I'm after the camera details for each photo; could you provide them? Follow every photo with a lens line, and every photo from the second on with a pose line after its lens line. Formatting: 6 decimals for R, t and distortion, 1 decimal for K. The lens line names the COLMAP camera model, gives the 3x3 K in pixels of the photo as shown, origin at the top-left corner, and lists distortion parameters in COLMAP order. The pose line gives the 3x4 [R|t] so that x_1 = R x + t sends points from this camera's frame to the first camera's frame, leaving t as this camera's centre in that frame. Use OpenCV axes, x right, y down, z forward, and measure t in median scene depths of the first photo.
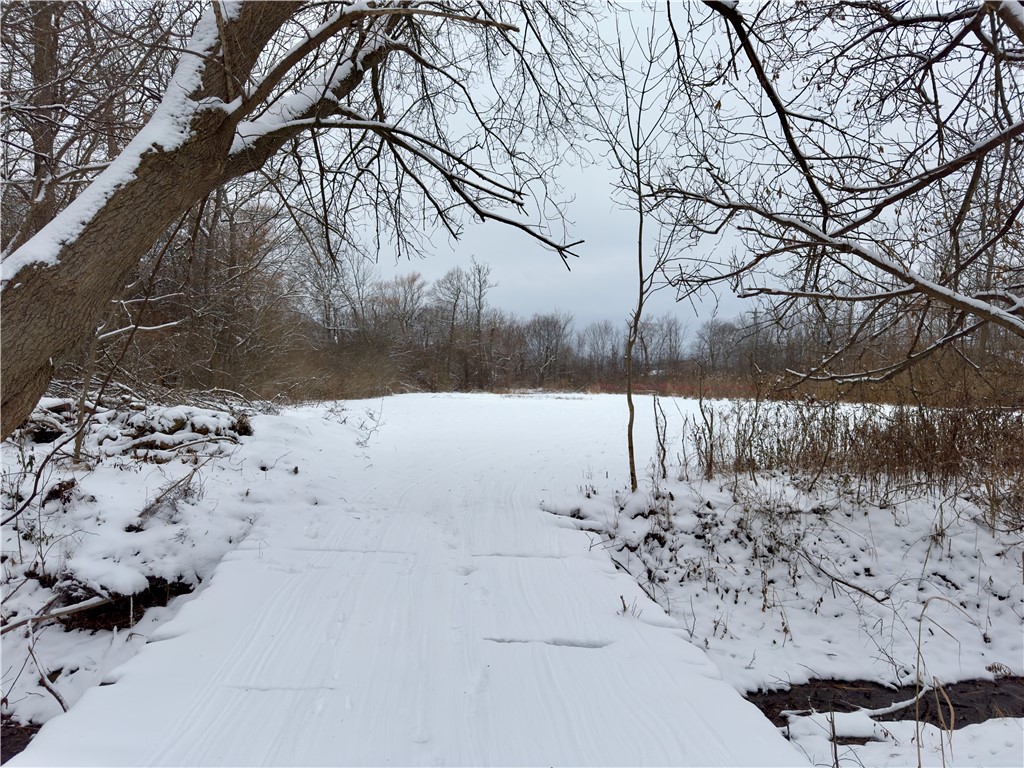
lens RADIAL K [[709.0, 0, 511.2], [0, 709.0, 386.8], [0, 0, 1]] dist [0.066136, -0.078284]
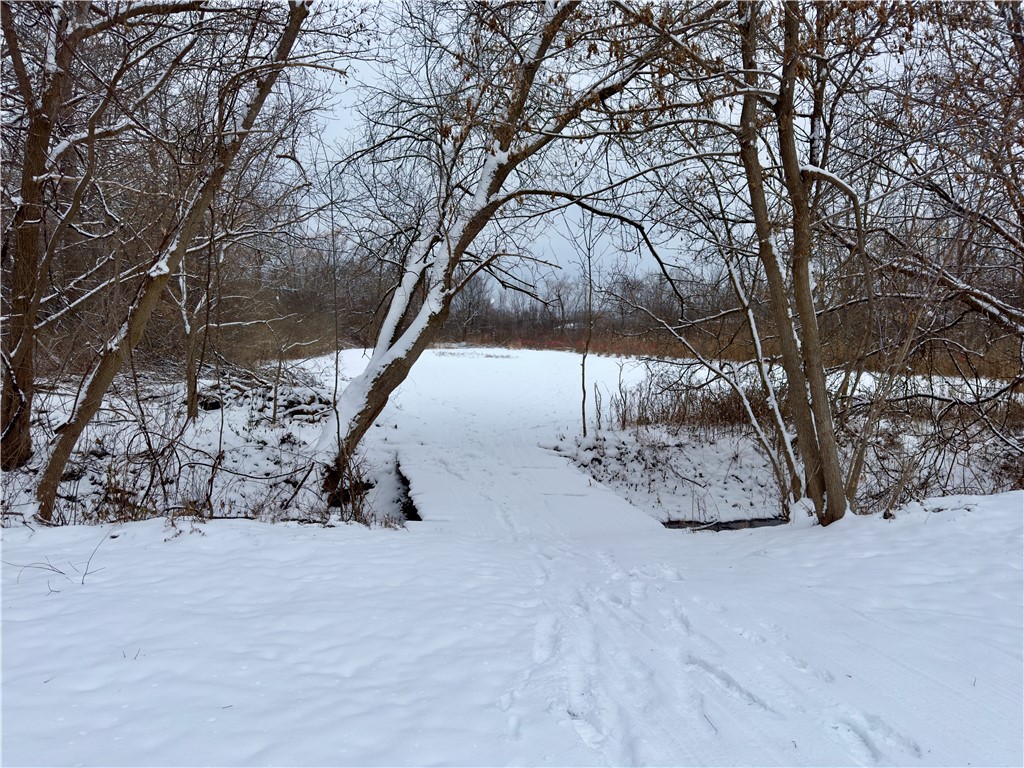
lens RADIAL K [[709.0, 0, 511.2], [0, 709.0, 386.8], [0, 0, 1]] dist [0.066136, -0.078284]
pose [[0.992477, -0.001165, 0.122428, -0.255536], [-0.007658, 0.997406, 0.071568, -0.119162], [-0.122193, -0.071967, 0.989894, -0.839013]]
